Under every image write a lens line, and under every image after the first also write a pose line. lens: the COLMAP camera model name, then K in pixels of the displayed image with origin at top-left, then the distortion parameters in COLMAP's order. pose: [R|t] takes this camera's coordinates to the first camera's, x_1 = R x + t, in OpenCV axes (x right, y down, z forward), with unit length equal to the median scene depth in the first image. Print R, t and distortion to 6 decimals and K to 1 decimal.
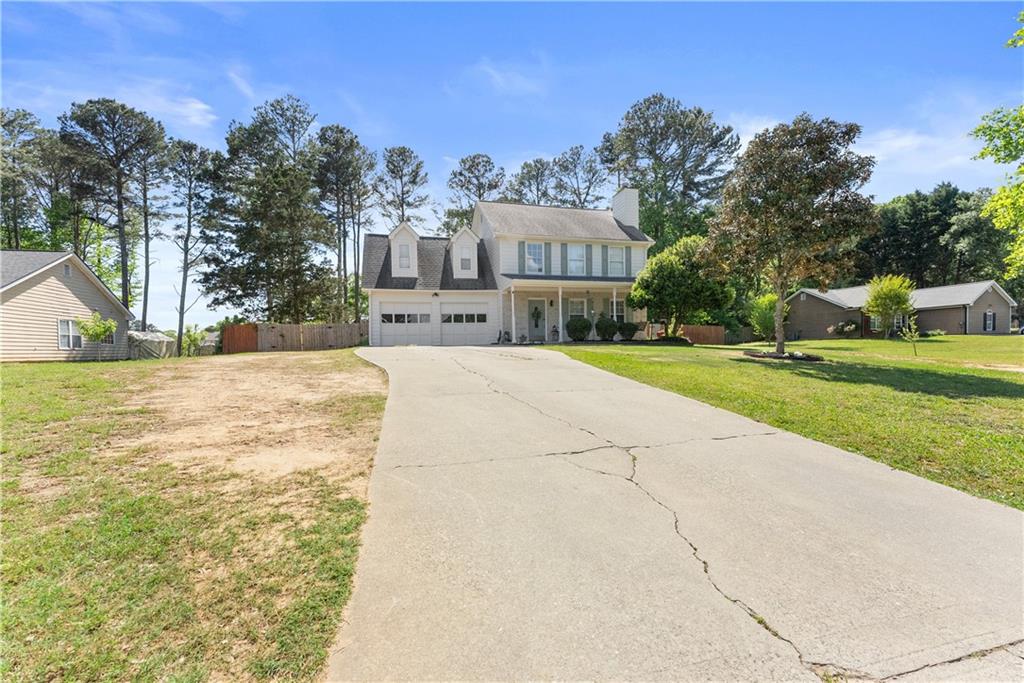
lens RADIAL K [[419.3, 0, 511.0], [0, 419.3, 355.6], [0, 0, 1]] dist [0.001818, 0.000427]
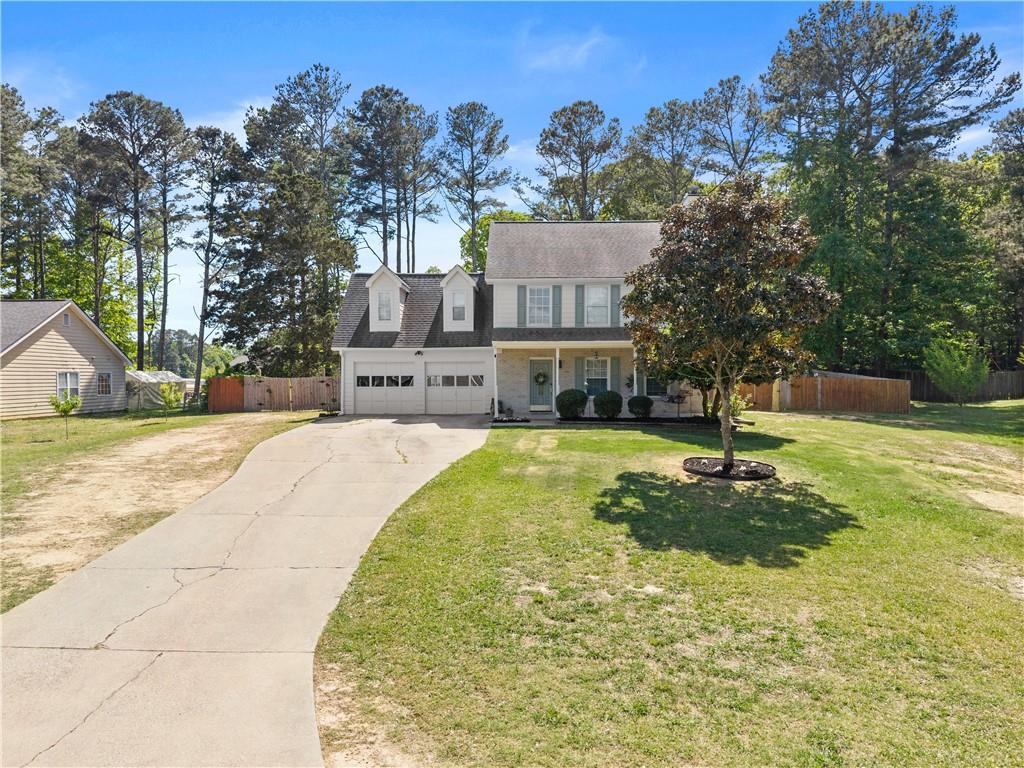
lens RADIAL K [[669.7, 0, 512.0], [0, 669.7, 384.0], [0, 0, 1]] dist [0.021532, -0.002493]
pose [[0.963518, 0.021780, -0.266756, 0.293086], [-0.020909, 0.999763, 0.006107, -0.080607], [0.266825, -0.000307, 0.963745, -0.183559]]
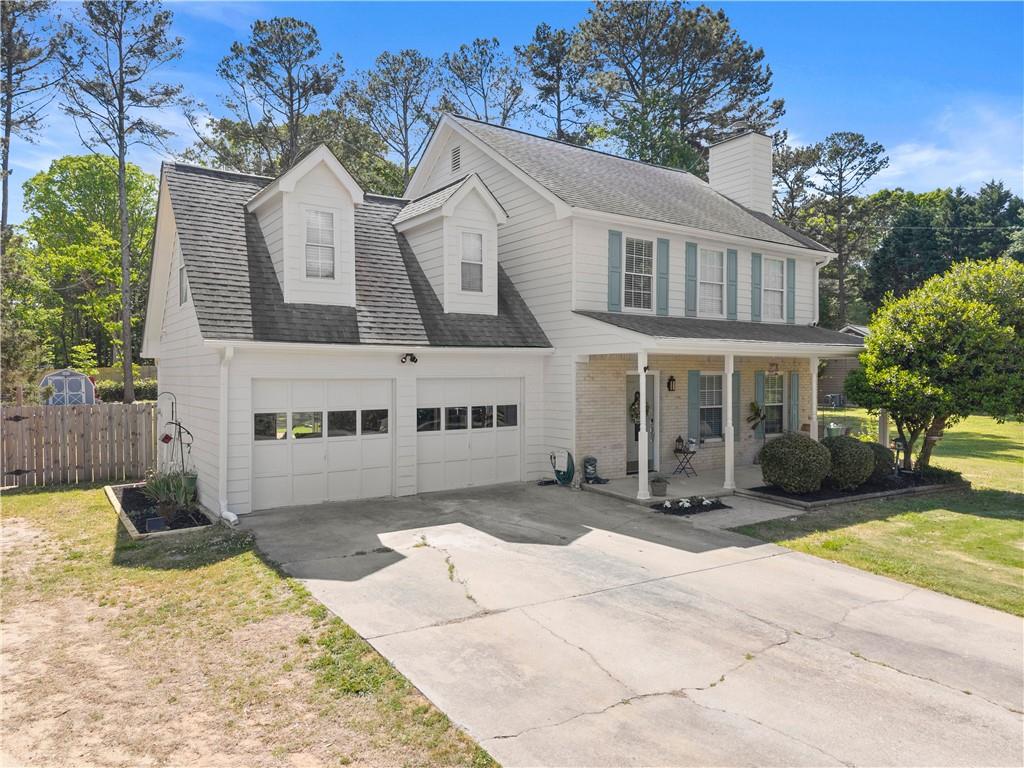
lens RADIAL K [[688.8, 0, 512.0], [0, 688.8, 384.0], [0, 0, 1]] dist [0.008499, 0.000094]
pose [[0.944504, 0.015897, 0.328115, -0.241689], [-0.013669, 0.999865, -0.009096, -0.099619], [-0.328215, 0.004106, 0.944594, 0.342886]]
